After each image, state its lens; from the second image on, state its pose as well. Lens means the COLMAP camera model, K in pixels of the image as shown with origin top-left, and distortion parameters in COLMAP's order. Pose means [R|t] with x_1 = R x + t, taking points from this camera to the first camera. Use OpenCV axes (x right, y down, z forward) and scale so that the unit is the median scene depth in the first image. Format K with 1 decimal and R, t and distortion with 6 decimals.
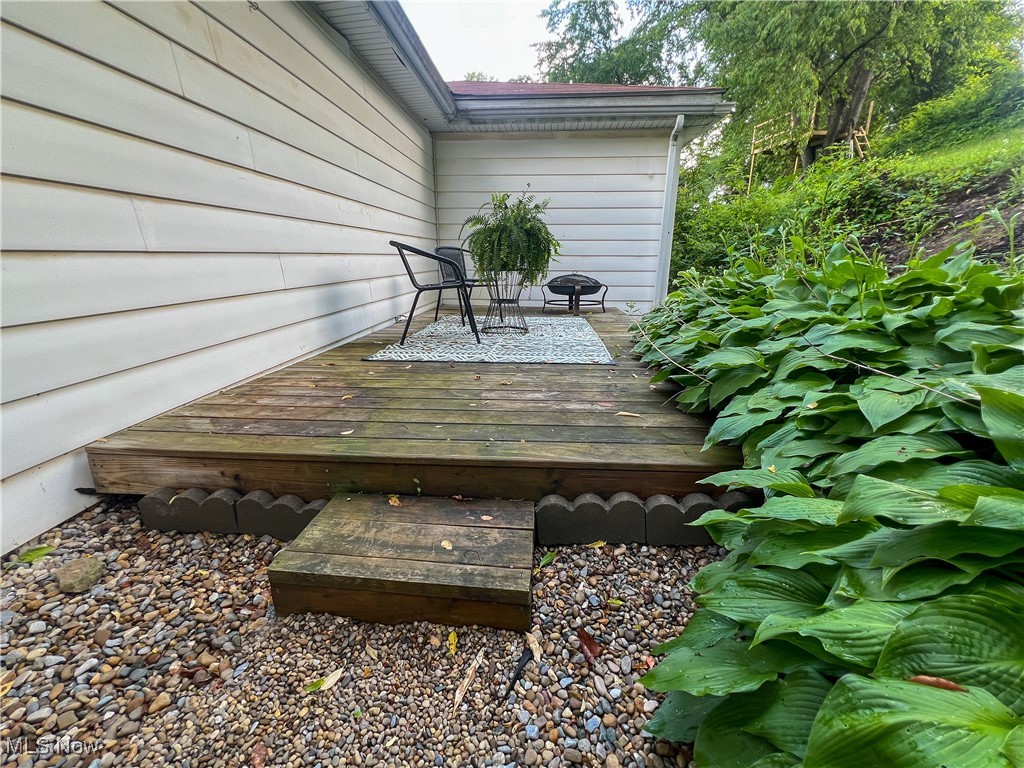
lens RADIAL K [[438.5, 0, 507.5], [0, 438.5, 384.0], [0, 0, 1]] dist [-0.000311, -0.000069]
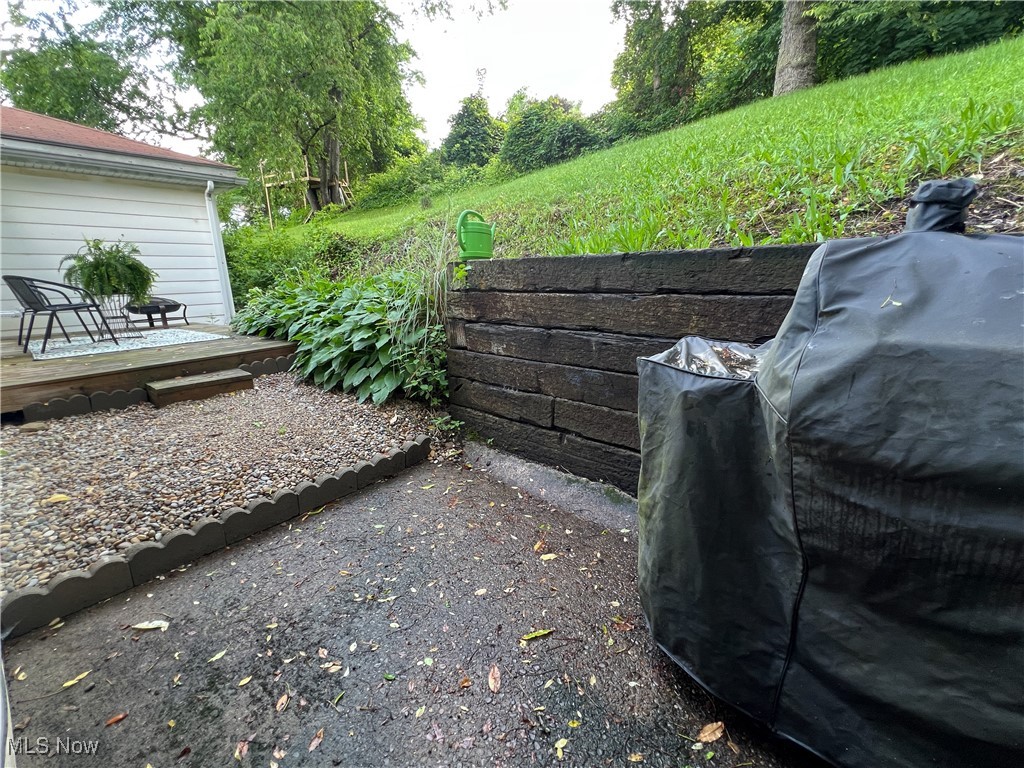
lens RADIAL K [[438.5, 0, 507.5], [0, 438.5, 384.0], [0, 0, 1]] dist [-0.000311, -0.000069]
pose [[0.590360, -0.211509, 0.778935, -0.277936], [0.245888, 0.966312, 0.076028, 0.143187], [-0.768775, 0.146647, 0.622479, -0.517567]]
